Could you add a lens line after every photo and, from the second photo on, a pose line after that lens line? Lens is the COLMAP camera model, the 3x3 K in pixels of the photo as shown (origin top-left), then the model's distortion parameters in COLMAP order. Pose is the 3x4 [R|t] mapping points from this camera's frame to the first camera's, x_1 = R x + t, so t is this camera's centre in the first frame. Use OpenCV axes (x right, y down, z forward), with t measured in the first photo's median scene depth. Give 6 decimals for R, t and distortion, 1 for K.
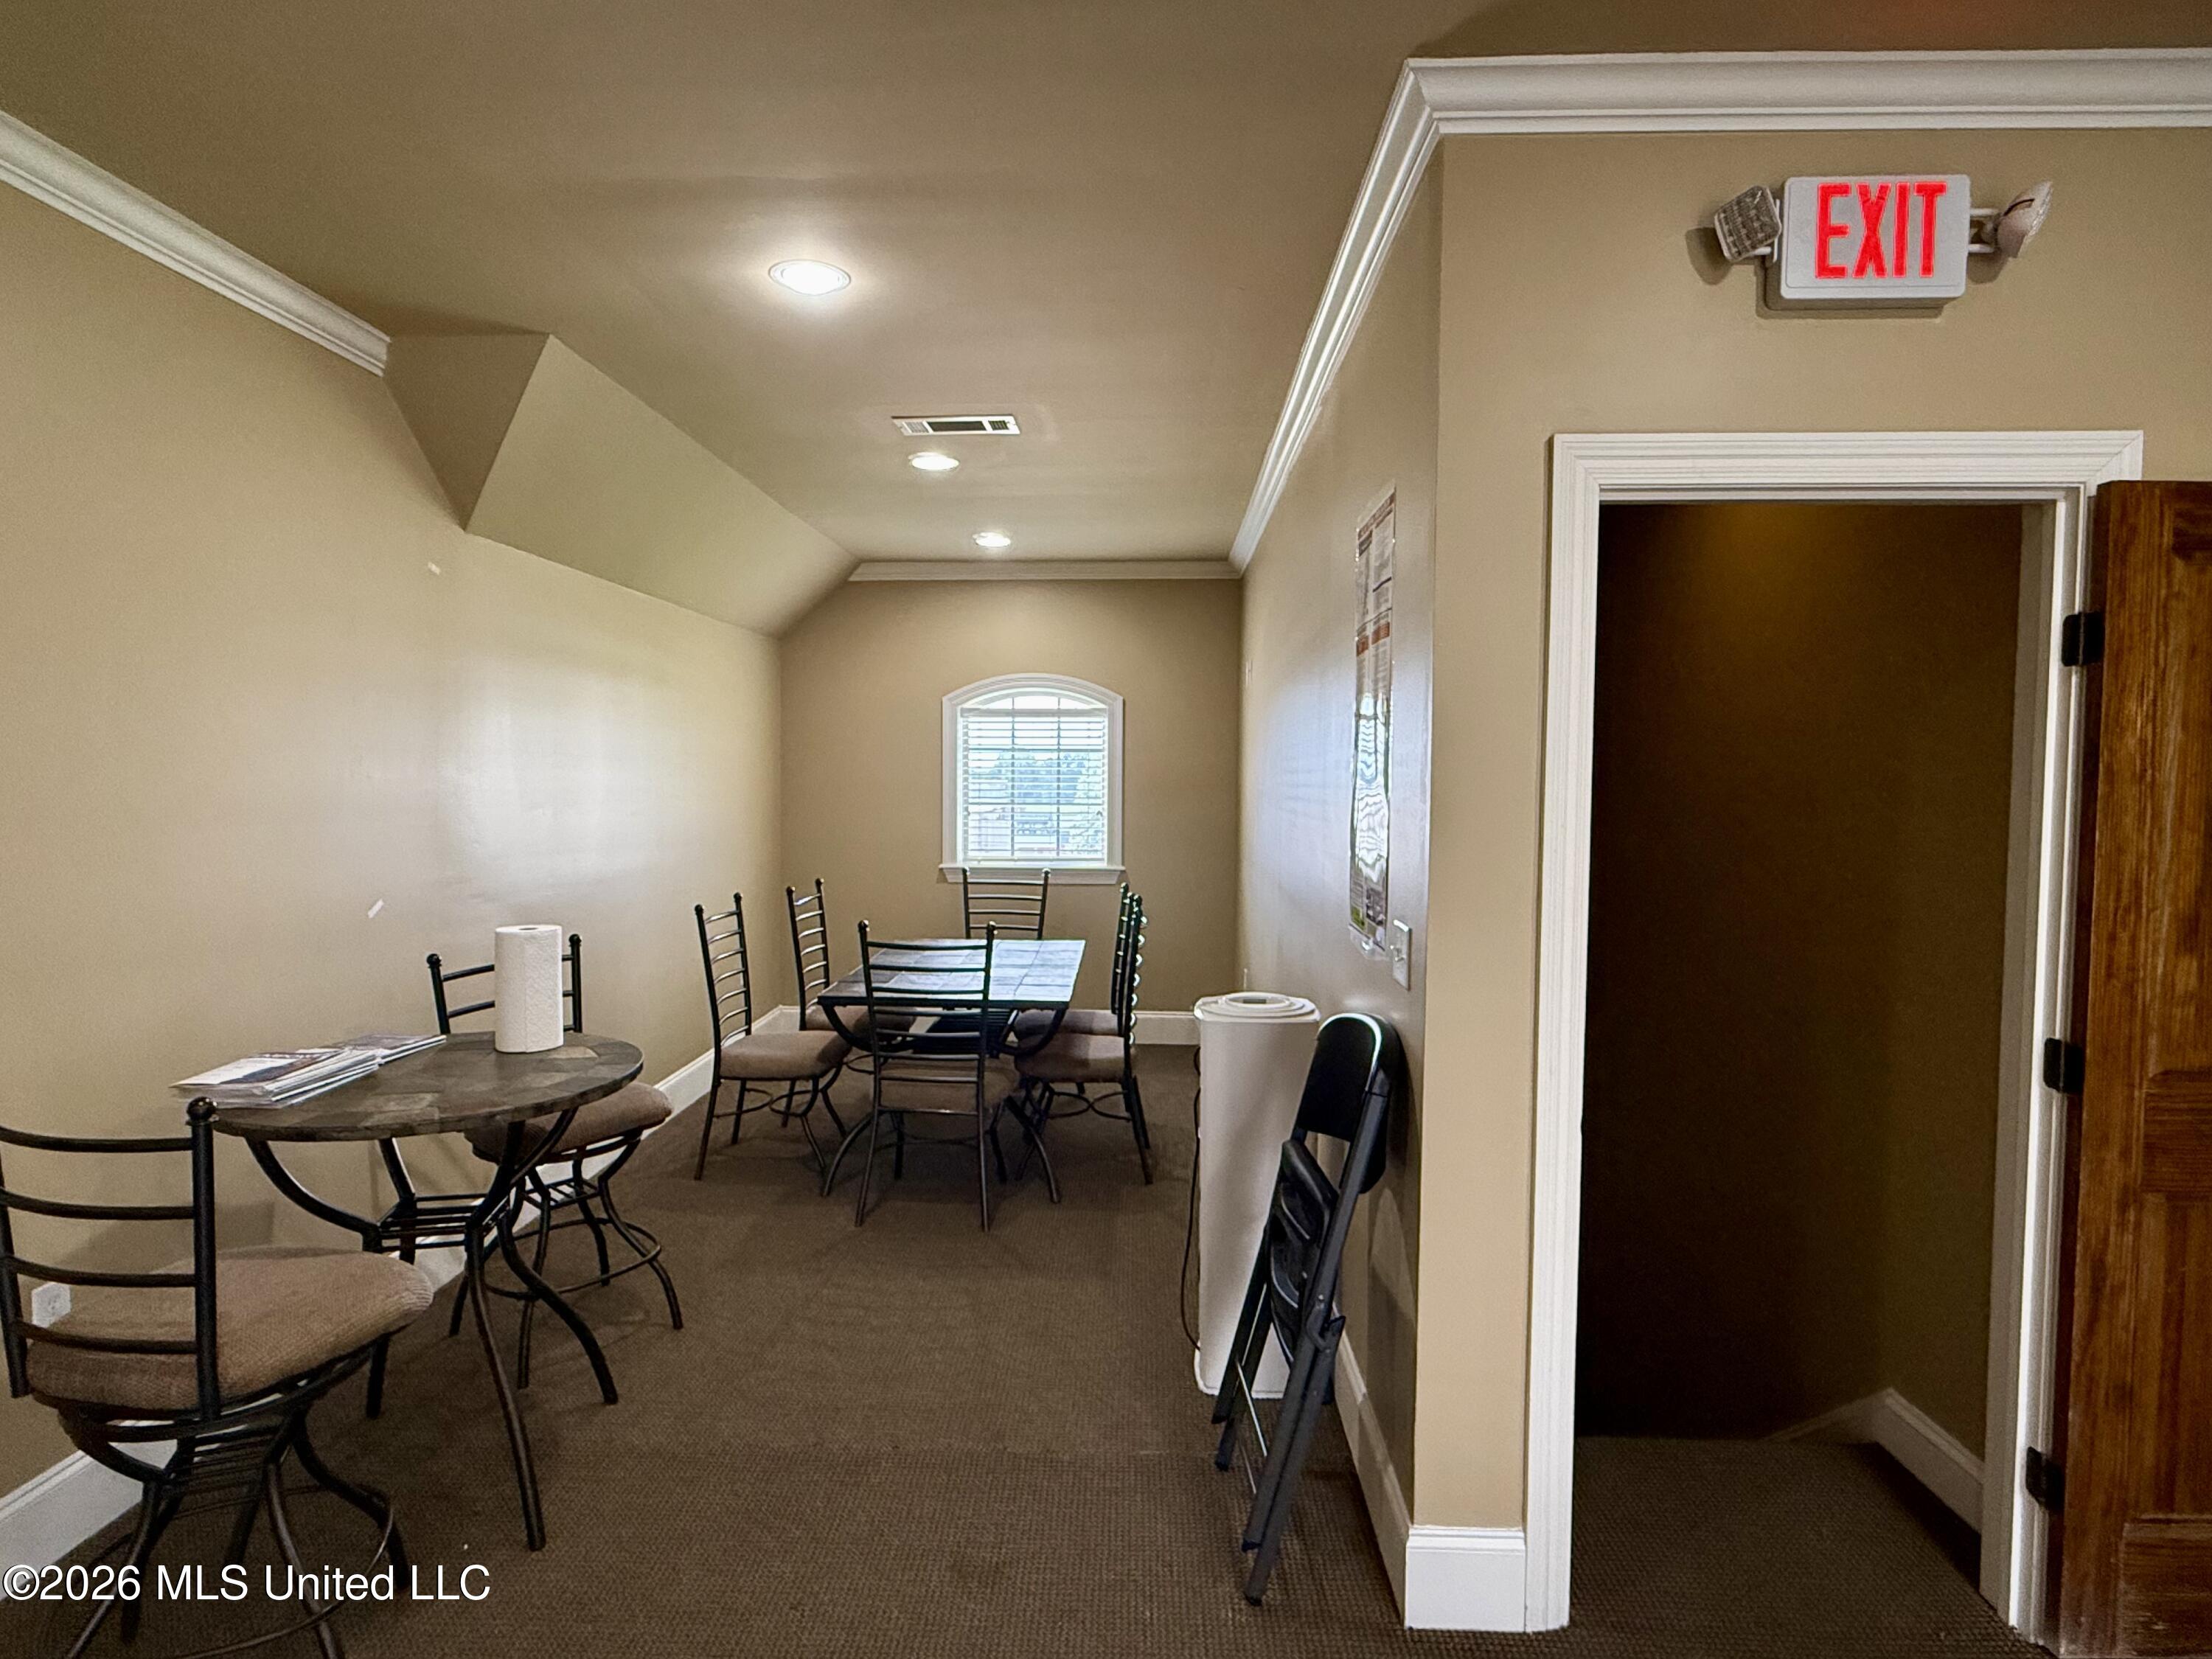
lens RADIAL K [[1219.7, 0, 1110.5], [0, 1219.7, 840.2], [0, 0, 1]] dist [0.001094, 0.000290]
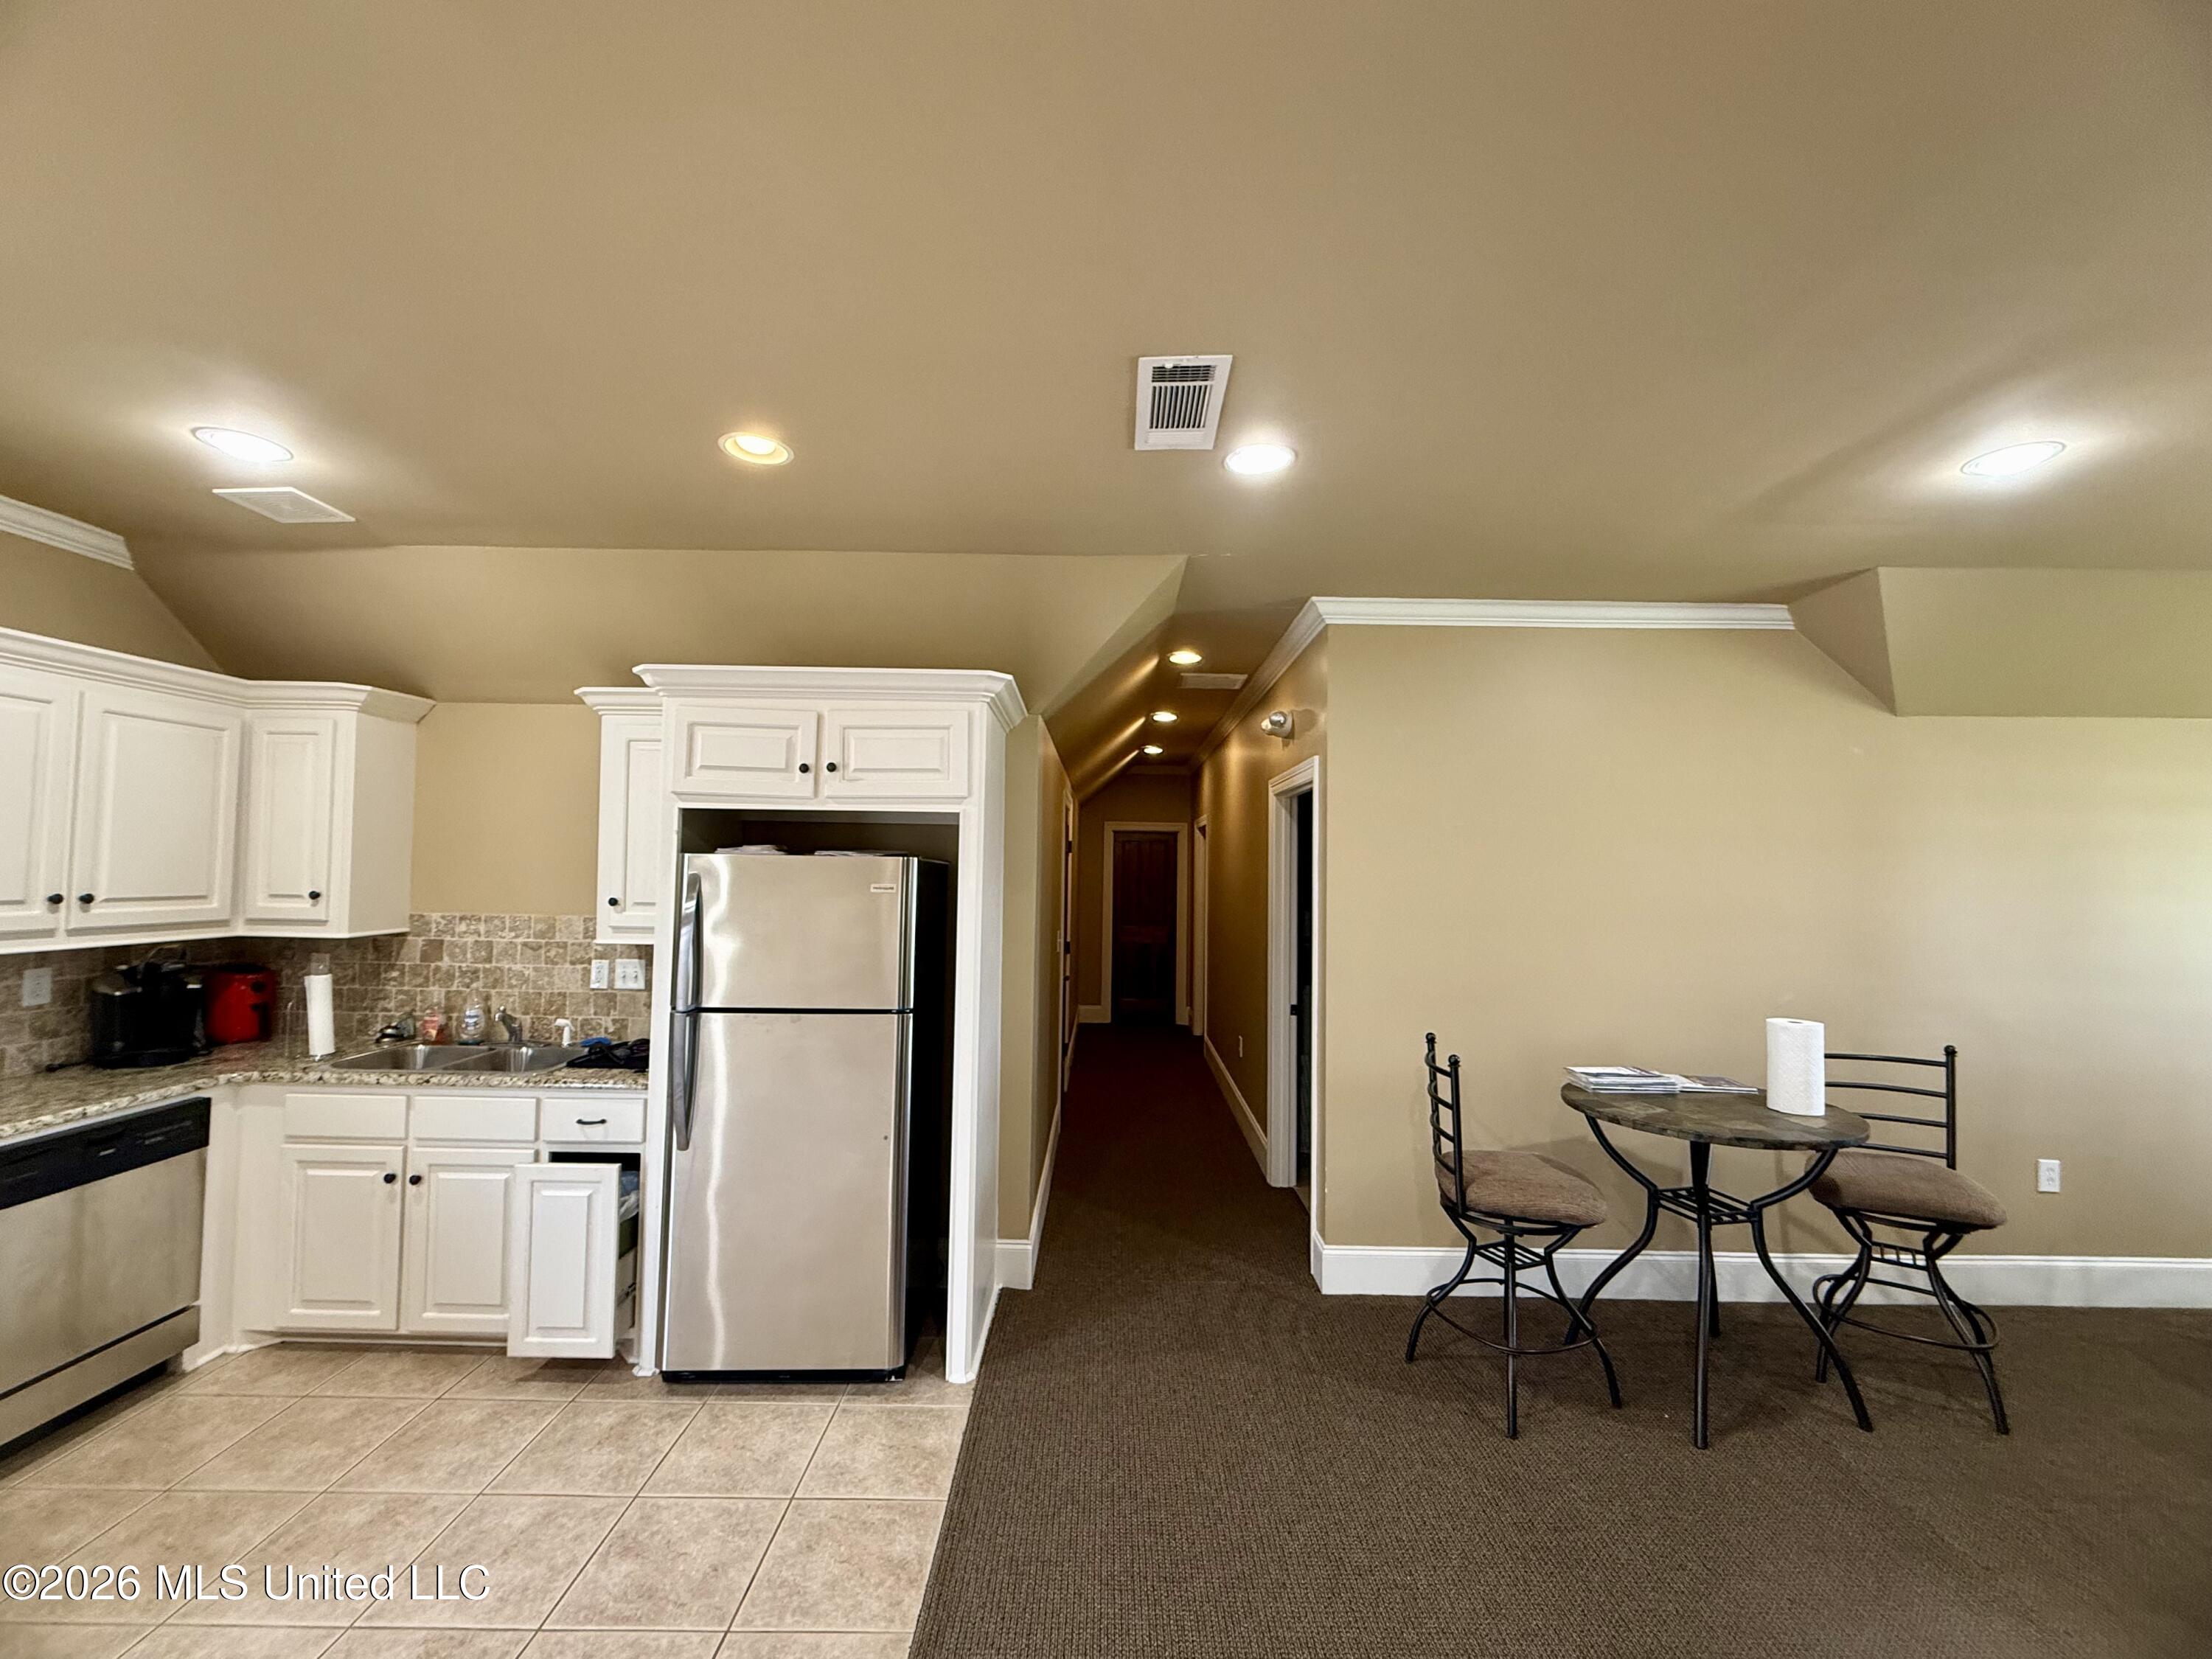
lens RADIAL K [[898.0, 0, 1093.2], [0, 898.0, 833.9], [0, 0, 1]] dist [0.000773, -0.000581]
pose [[0.015003, -0.046693, -0.998797, 0.602884], [-0.063949, 0.996819, -0.047562, -0.044080], [0.997840, 0.064585, 0.011969, 0.226985]]
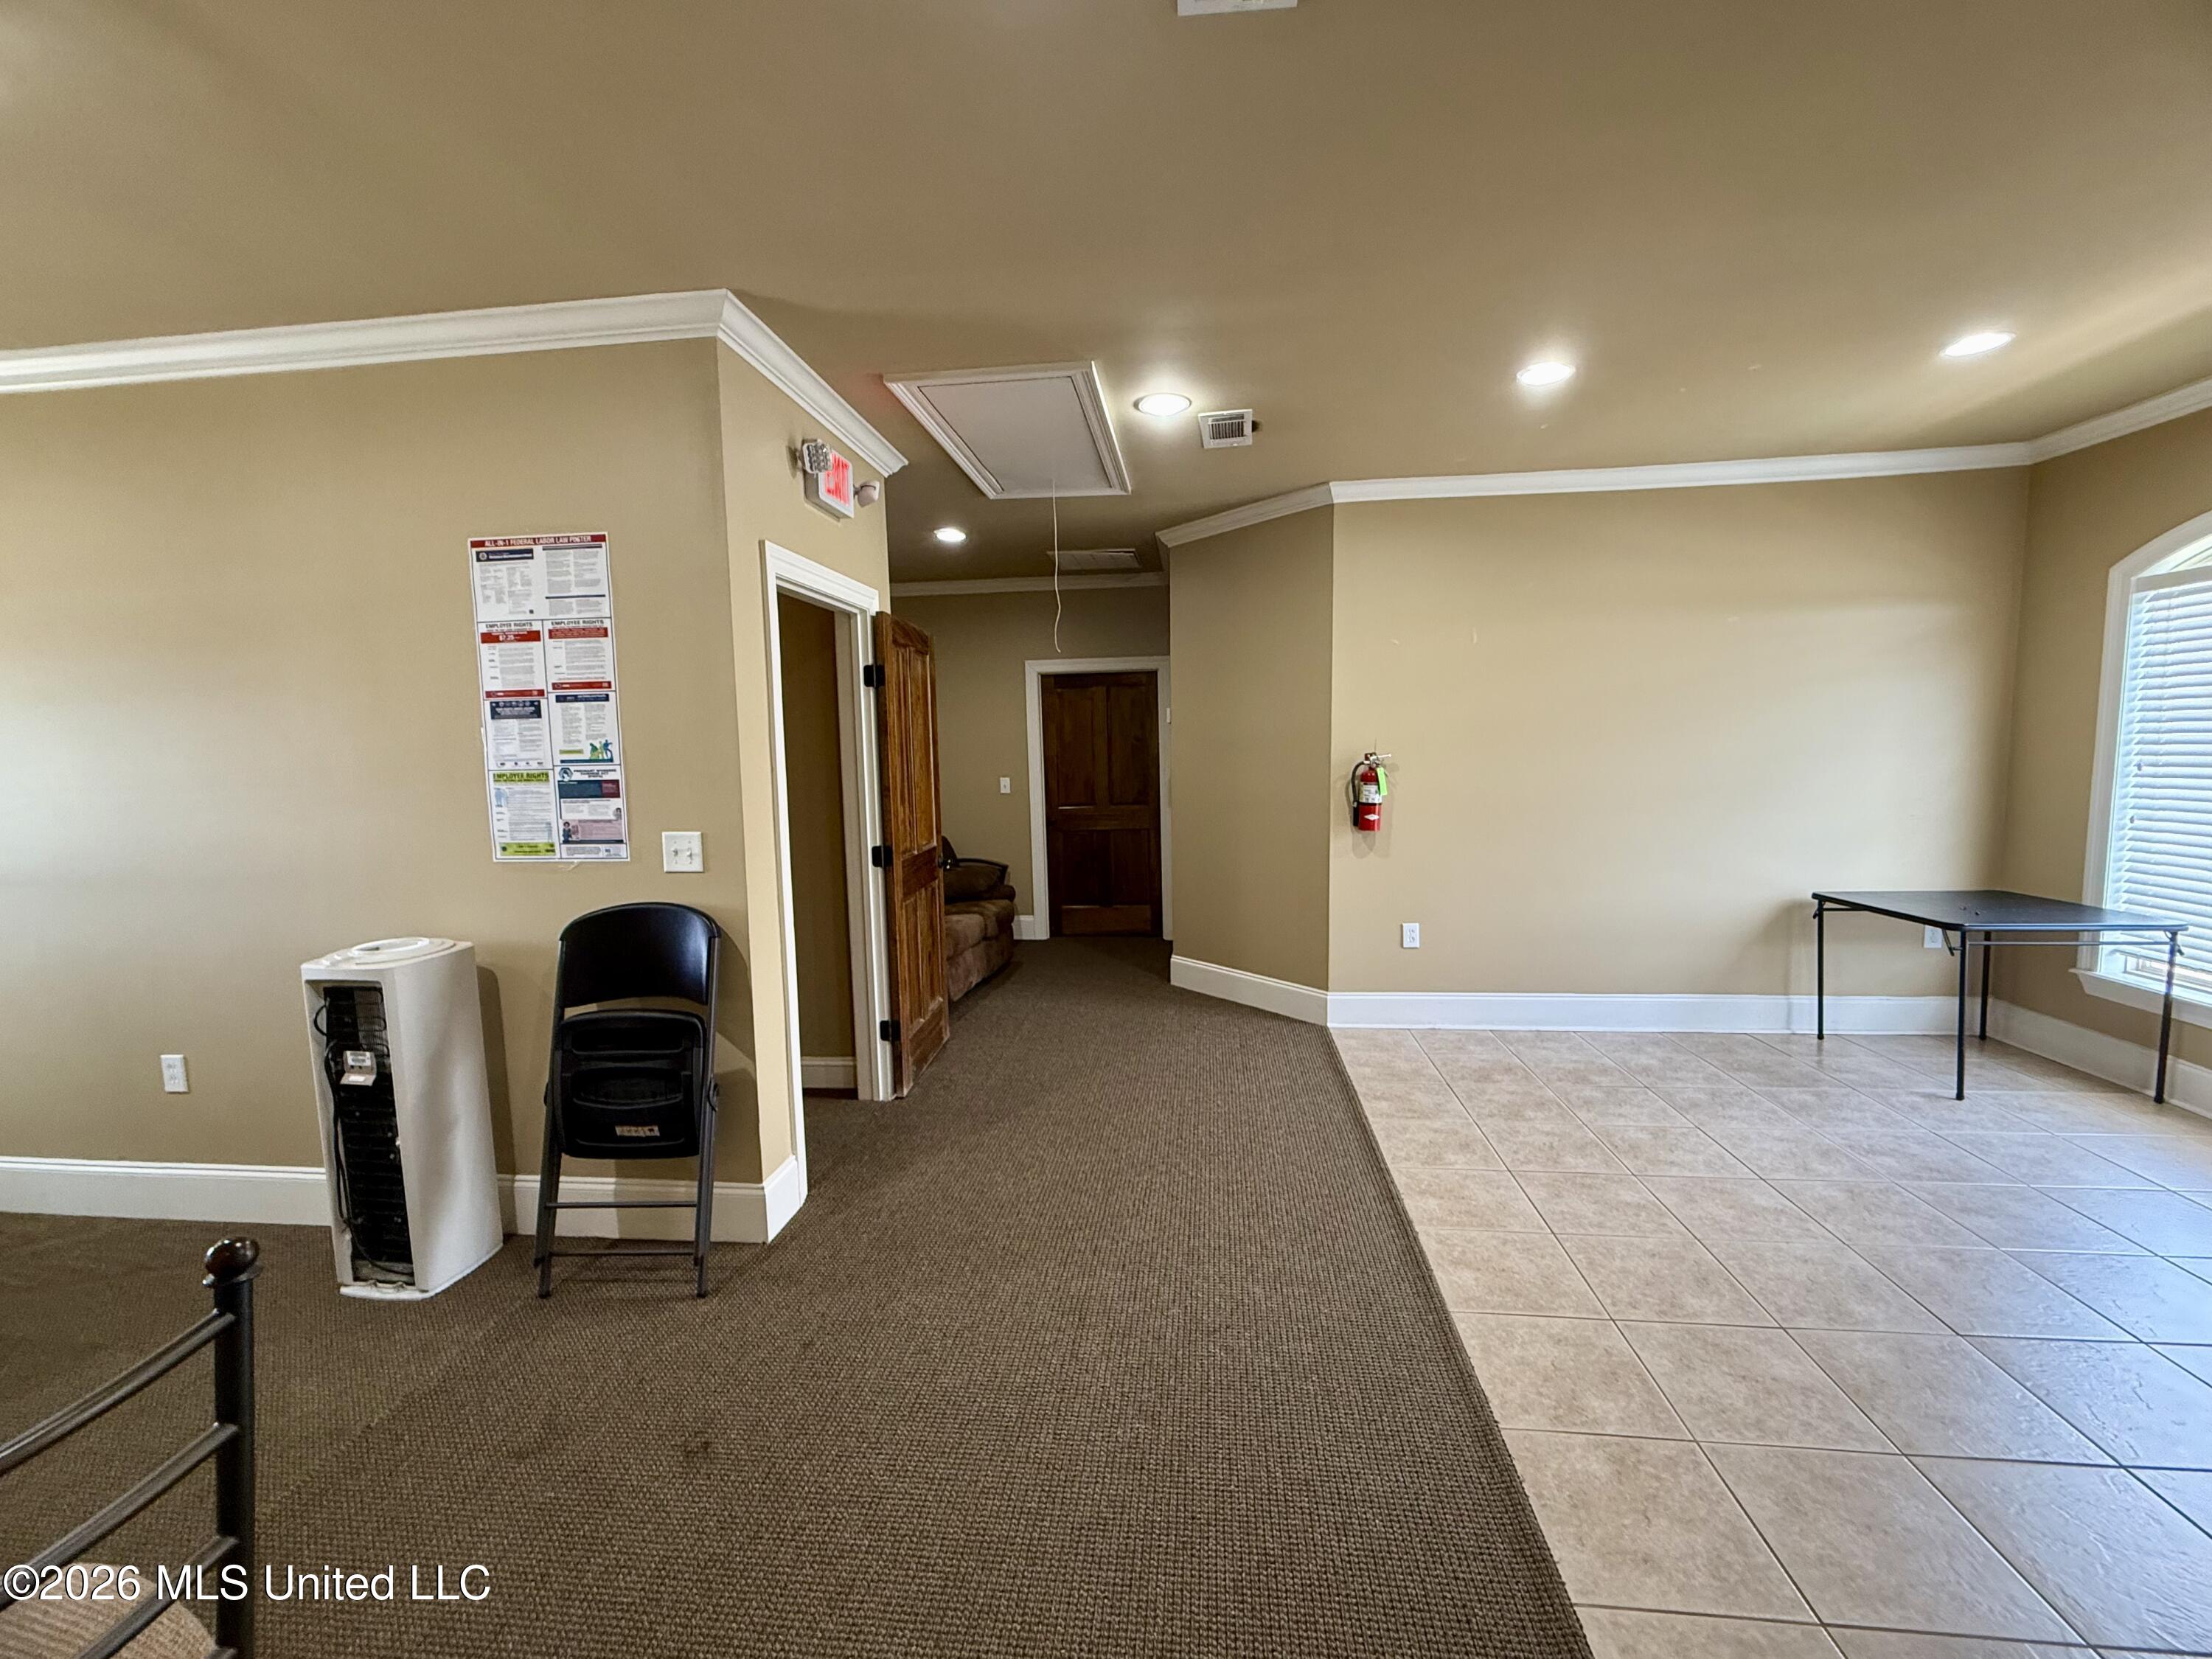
lens RADIAL K [[898.0, 0, 1104.9], [0, 898.0, 830.7], [0, 0, 1]] dist [0.000773, -0.000581]
pose [[0.075521, -0.101030, 0.992013, -0.855281], [0.077162, 0.992463, 0.095202, 0.002952], [-0.994154, 0.069355, 0.082748, 0.388290]]
